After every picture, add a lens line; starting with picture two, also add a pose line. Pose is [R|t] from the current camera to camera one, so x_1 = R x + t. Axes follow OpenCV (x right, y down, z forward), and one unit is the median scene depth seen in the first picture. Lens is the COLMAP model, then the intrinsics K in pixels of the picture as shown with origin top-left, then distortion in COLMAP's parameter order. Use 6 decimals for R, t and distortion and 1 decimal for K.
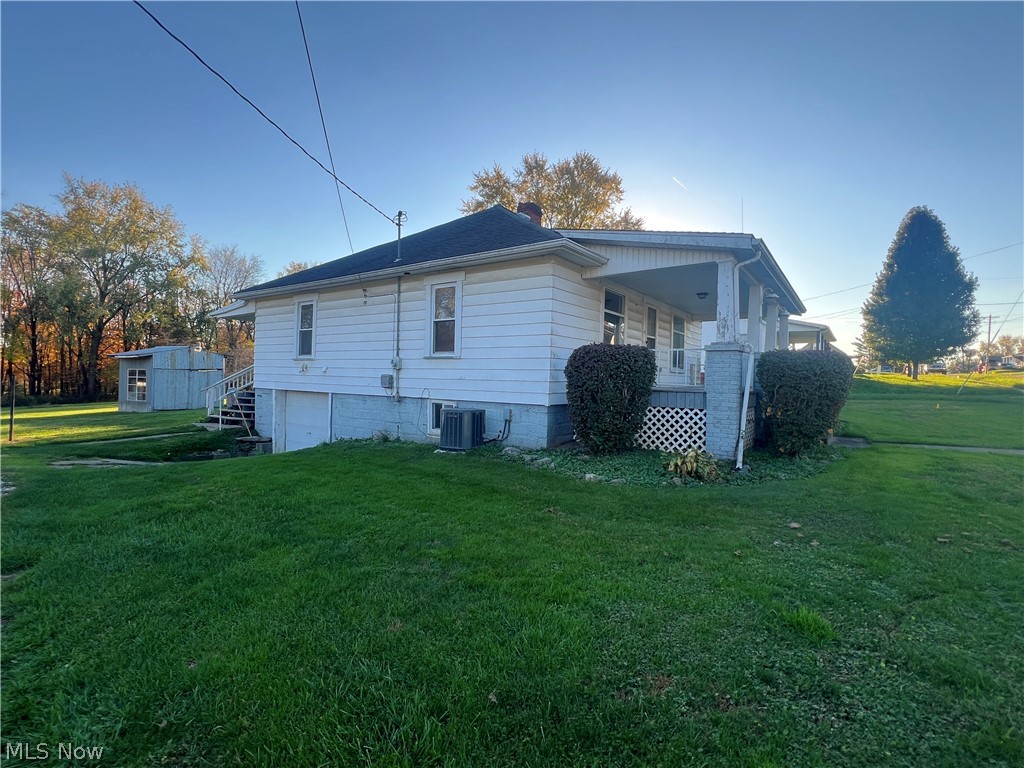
lens RADIAL K [[484.2, 0, 510.2], [0, 484.2, 382.8], [0, 0, 1]] dist [-0.010385, 0.000752]
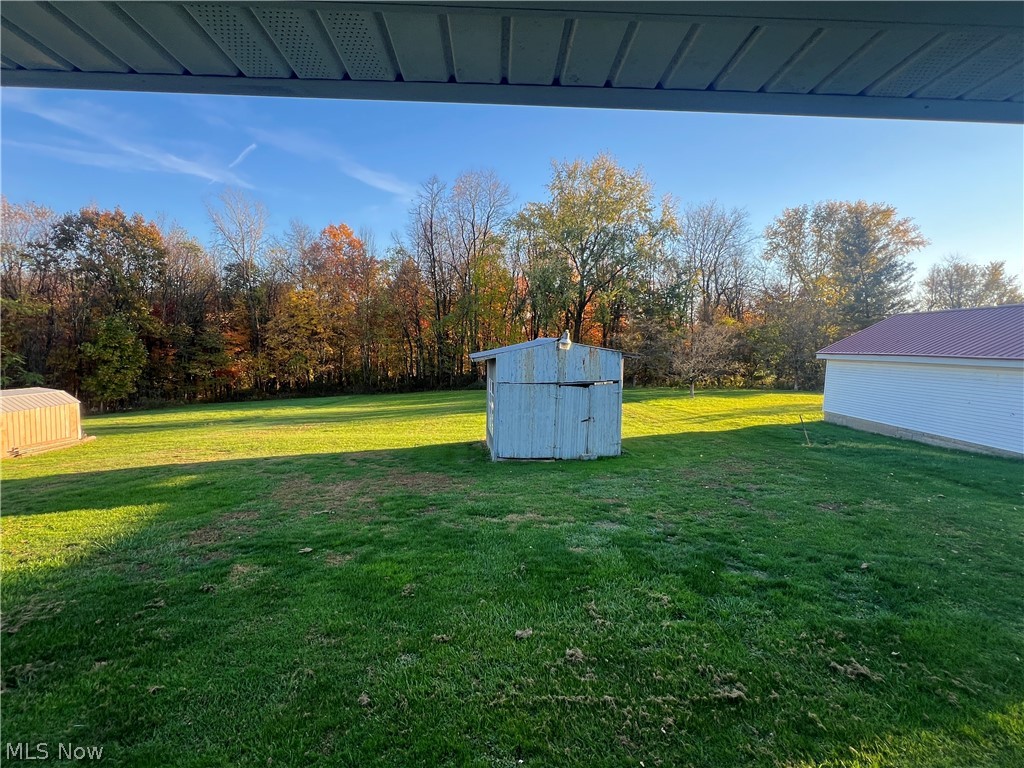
lens RADIAL K [[484.2, 0, 508.9], [0, 484.2, 379.2], [0, 0, 1]] dist [-0.010385, 0.000752]
pose [[0.589565, 0.055892, -0.805785, -0.124436], [-0.017083, 0.998243, 0.056743, -0.027782], [0.807540, -0.019689, 0.589484, 0.294449]]
